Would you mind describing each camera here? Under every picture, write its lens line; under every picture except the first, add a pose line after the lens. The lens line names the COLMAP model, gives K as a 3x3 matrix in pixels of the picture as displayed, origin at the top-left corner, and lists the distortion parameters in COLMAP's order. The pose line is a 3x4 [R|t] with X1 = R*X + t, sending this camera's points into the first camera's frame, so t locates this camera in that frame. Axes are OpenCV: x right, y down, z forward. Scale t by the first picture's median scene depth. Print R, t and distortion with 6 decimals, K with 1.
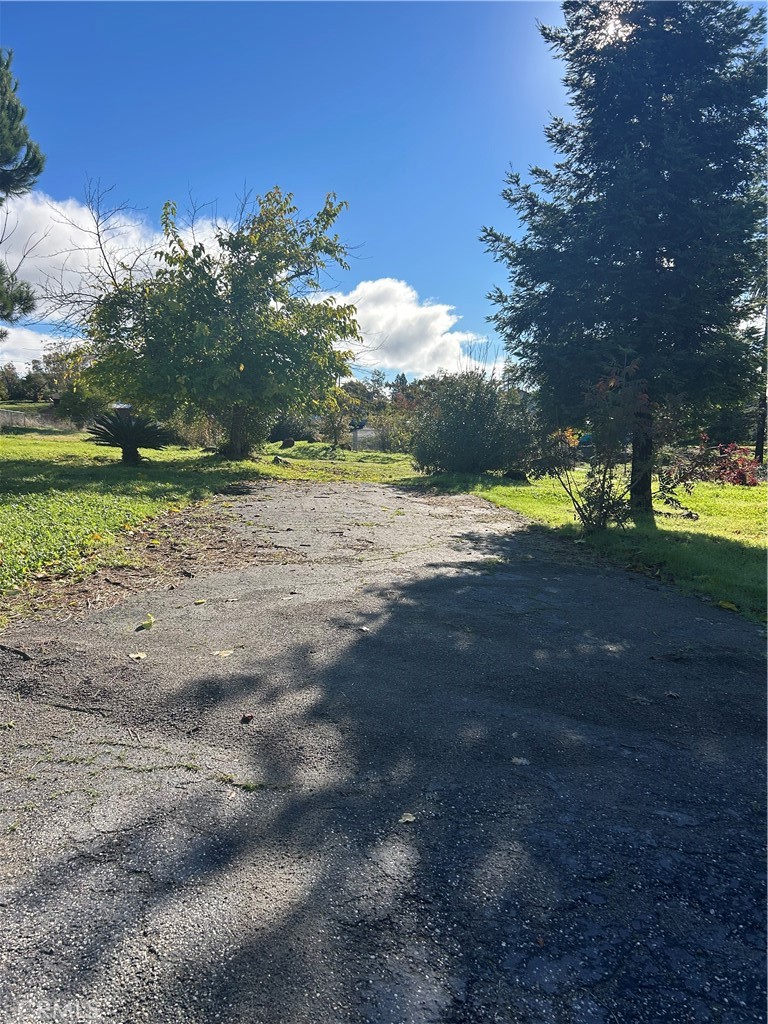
lens RADIAL K [[774.0, 0, 382.2], [0, 774.0, 527.8], [0, 0, 1]] dist [0.029901, -0.003595]
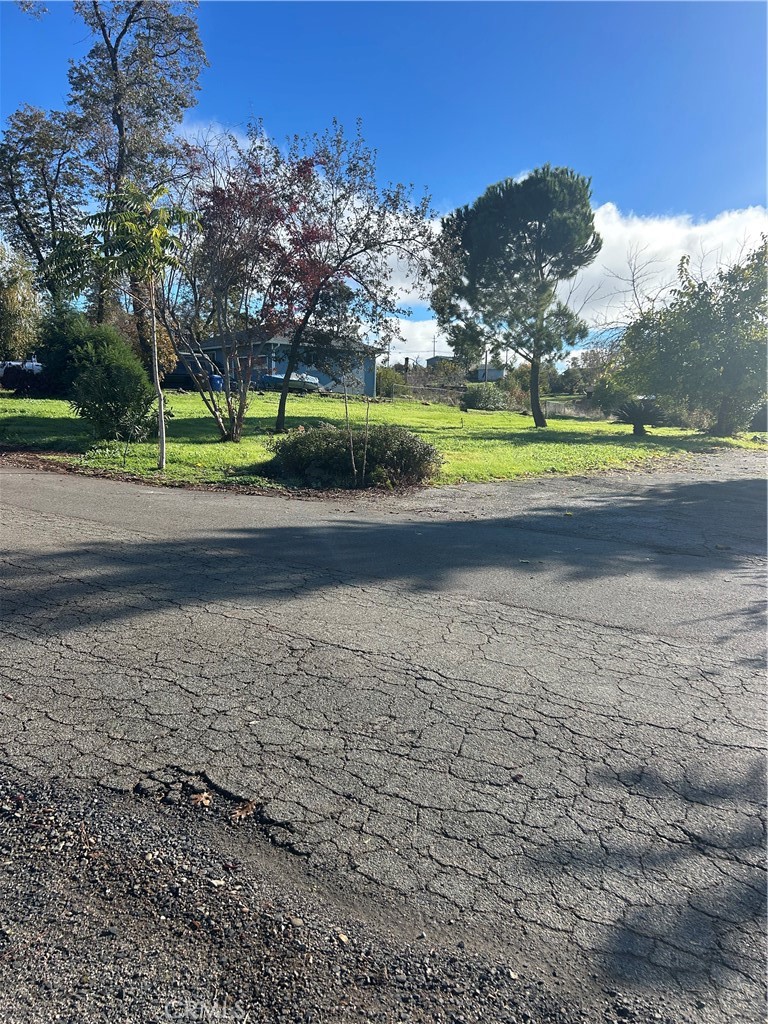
lens RADIAL K [[783.4, 0, 384.0], [0, 783.4, 512.0], [0, 0, 1]] dist [0.046013, -0.057519]
pose [[0.801135, 0.076135, -0.593622, 0.170647], [-0.082259, 0.996470, 0.016788, 0.068516], [0.592804, 0.035381, 0.804569, -0.446253]]
